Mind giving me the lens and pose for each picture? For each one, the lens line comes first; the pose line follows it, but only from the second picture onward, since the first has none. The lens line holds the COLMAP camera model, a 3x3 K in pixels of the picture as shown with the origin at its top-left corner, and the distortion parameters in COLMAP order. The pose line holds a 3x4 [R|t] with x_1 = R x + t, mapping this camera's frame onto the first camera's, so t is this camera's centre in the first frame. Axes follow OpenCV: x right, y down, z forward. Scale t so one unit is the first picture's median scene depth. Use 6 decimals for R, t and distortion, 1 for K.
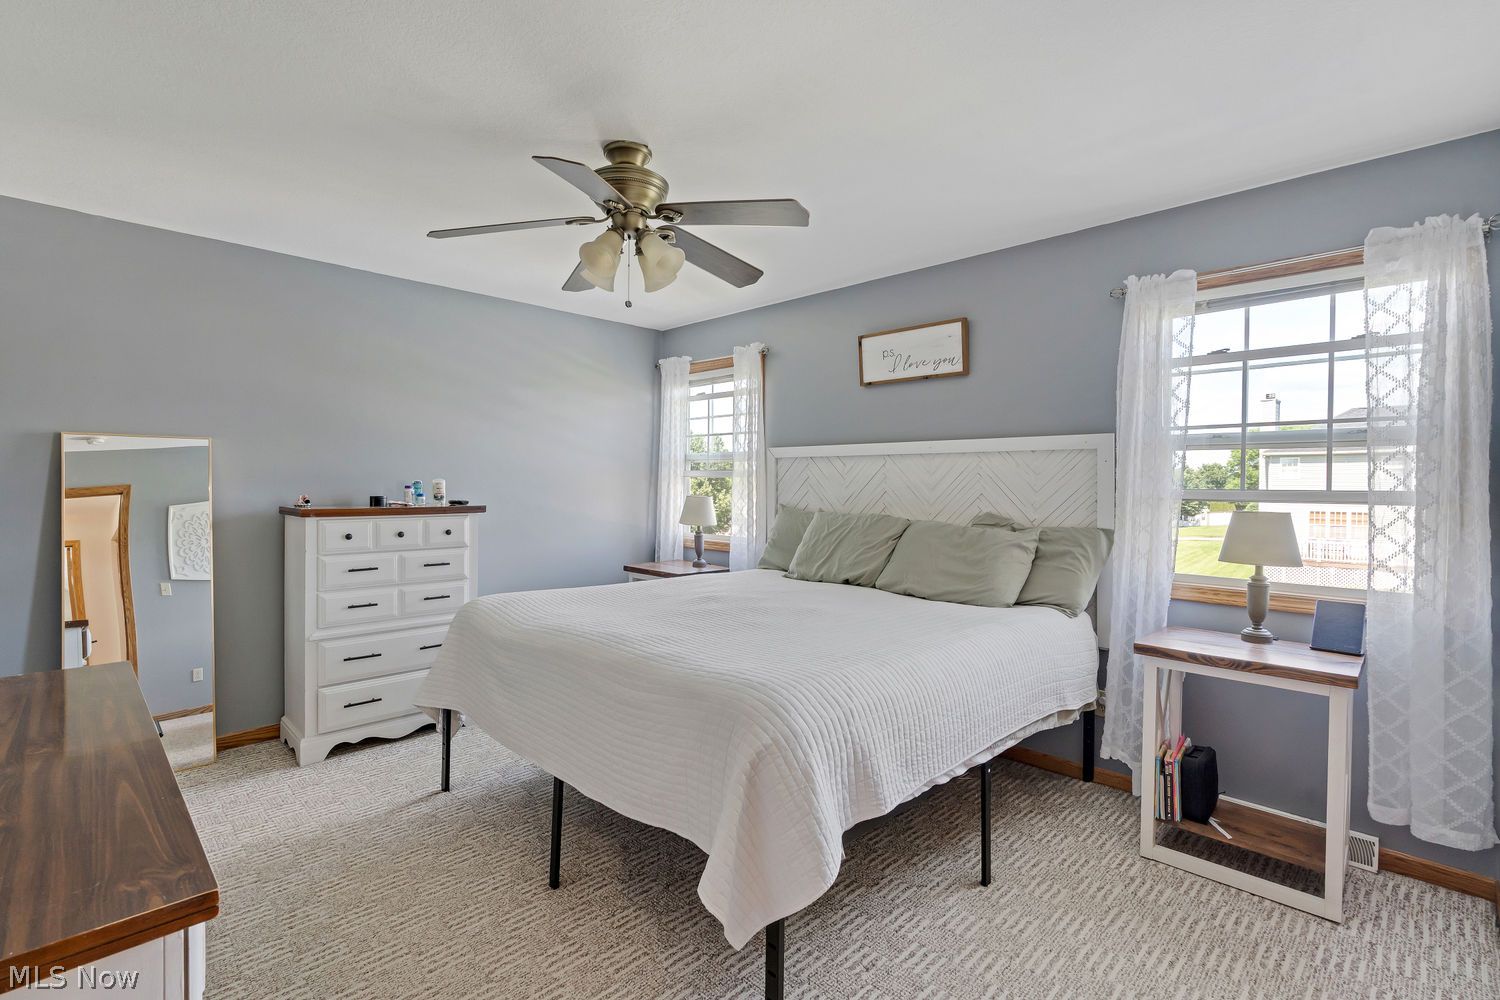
lens RADIAL K [[692.9, 0, 749.3], [0, 692.9, 496.5], [0, 0, 1]] dist [-0.005216, 0.001796]
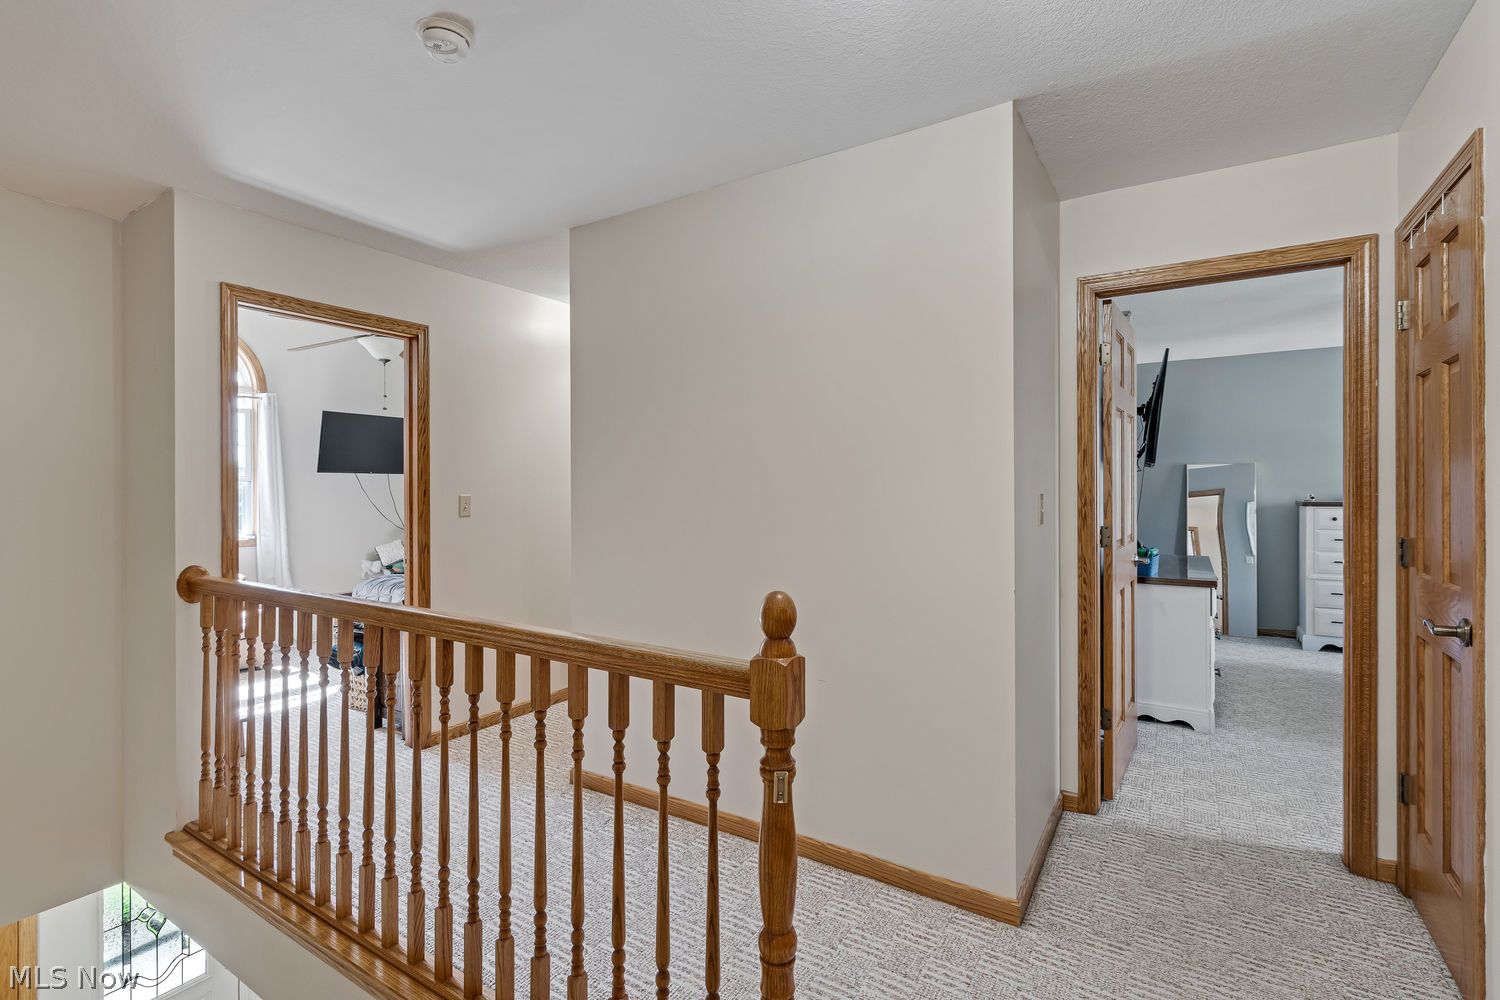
lens RADIAL K [[692.9, 0, 755.7], [0, 692.9, 491.6], [0, 0, 1]] dist [-0.005216, 0.001796]
pose [[0.228004, -0.008414, -0.973624, 0.705616], [-0.002209, 0.999956, -0.009159, 0.011820], [0.973658, 0.004239, 0.227975, -0.710392]]
